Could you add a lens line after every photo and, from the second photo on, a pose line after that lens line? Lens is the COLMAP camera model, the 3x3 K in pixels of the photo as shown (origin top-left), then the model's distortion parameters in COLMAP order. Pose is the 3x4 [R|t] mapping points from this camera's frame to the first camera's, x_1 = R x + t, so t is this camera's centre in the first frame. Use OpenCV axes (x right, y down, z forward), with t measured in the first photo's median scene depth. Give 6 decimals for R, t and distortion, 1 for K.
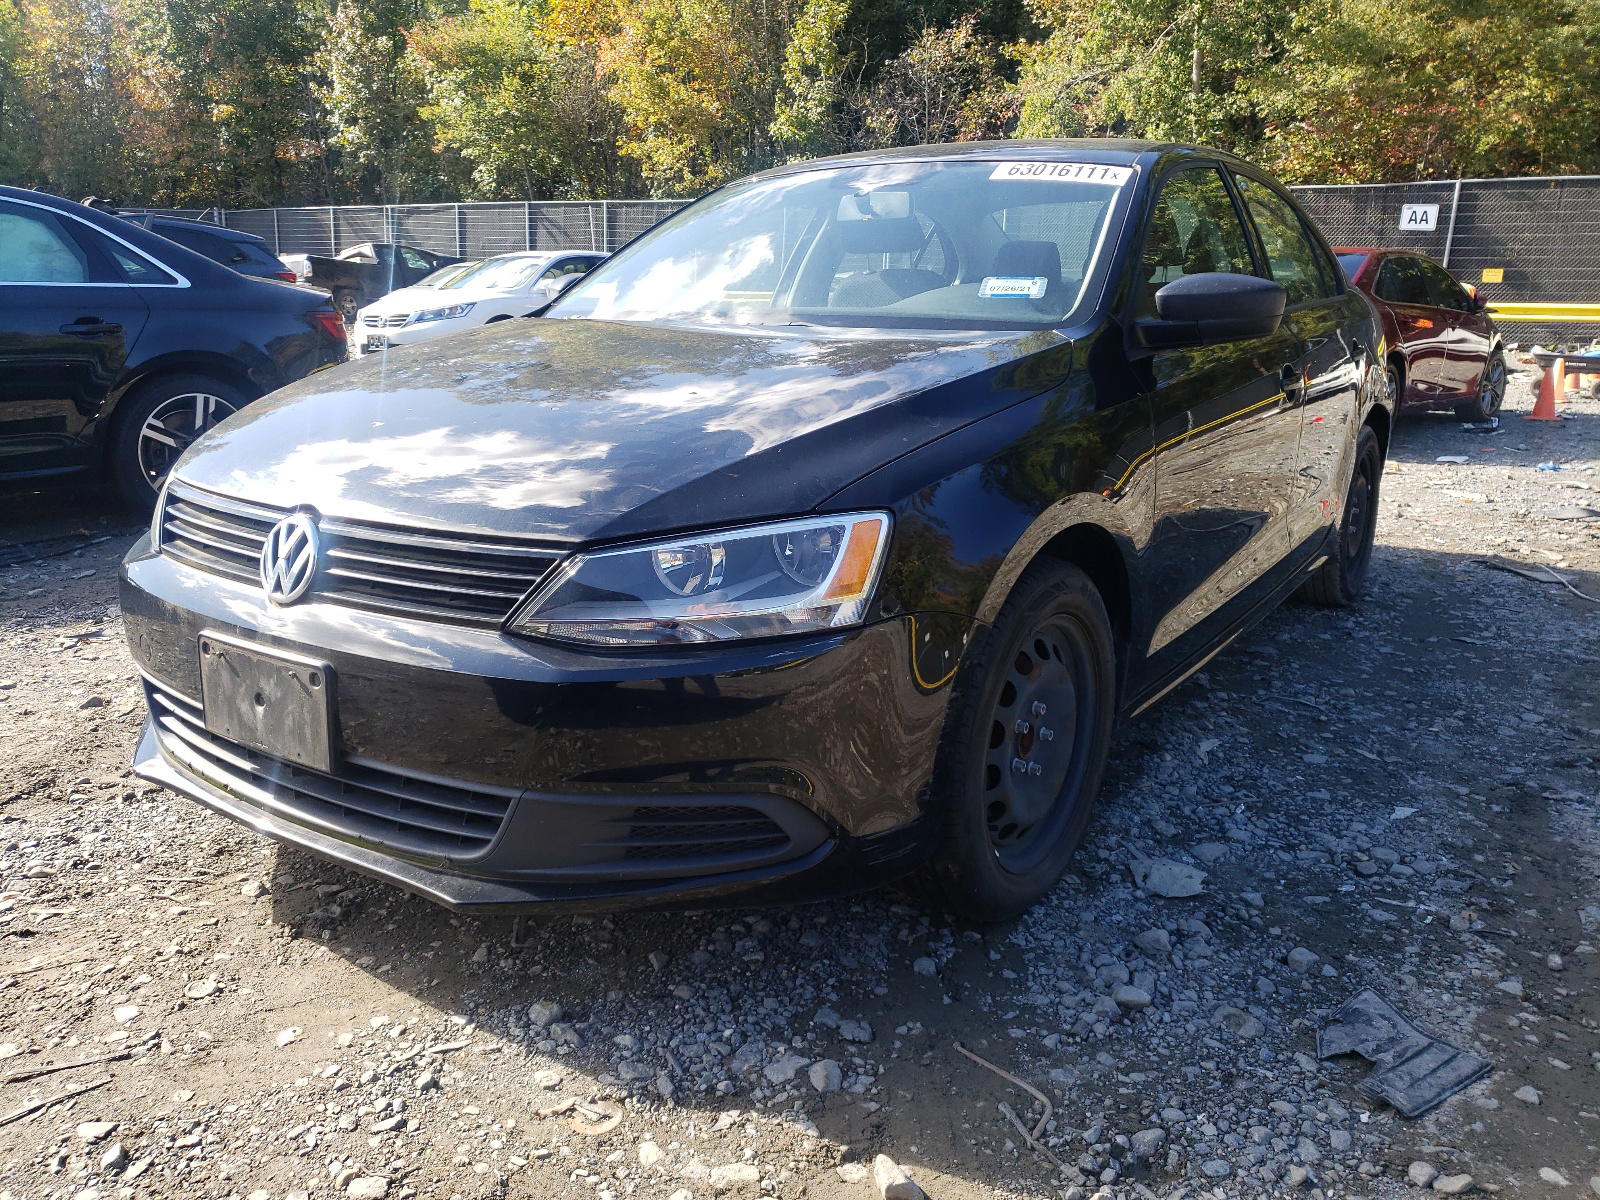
lens RADIAL K [[1287.7, 0, 756.9], [0, 1287.7, 600.8], [0, 0, 1]] dist [-0.013608, 0.046934]
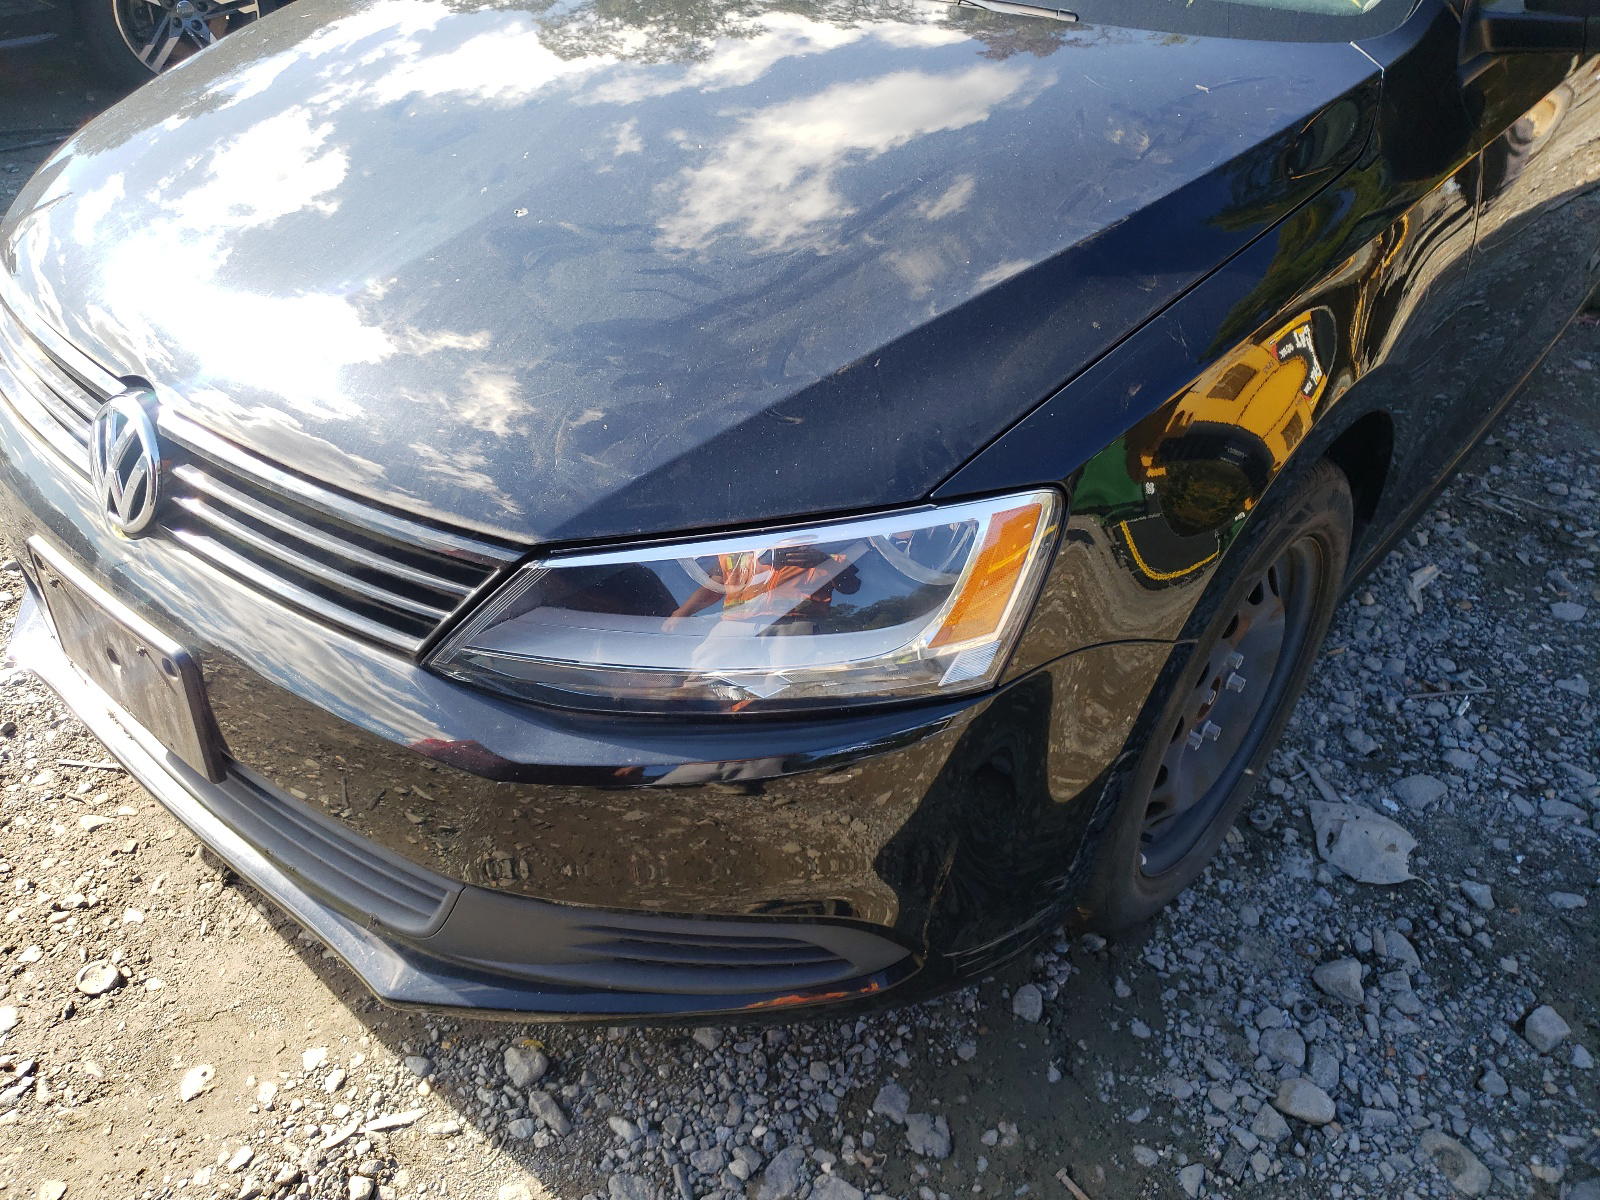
lens RADIAL K [[1287.7, 0, 756.9], [0, 1287.7, 600.8], [0, 0, 1]] dist [-0.013608, 0.046934]
pose [[0.995983, 0.061725, -0.064864, 0.006290], [-0.034710, 0.933930, 0.355766, -0.209151], [0.082538, -0.352086, 0.932321, 0.377858]]
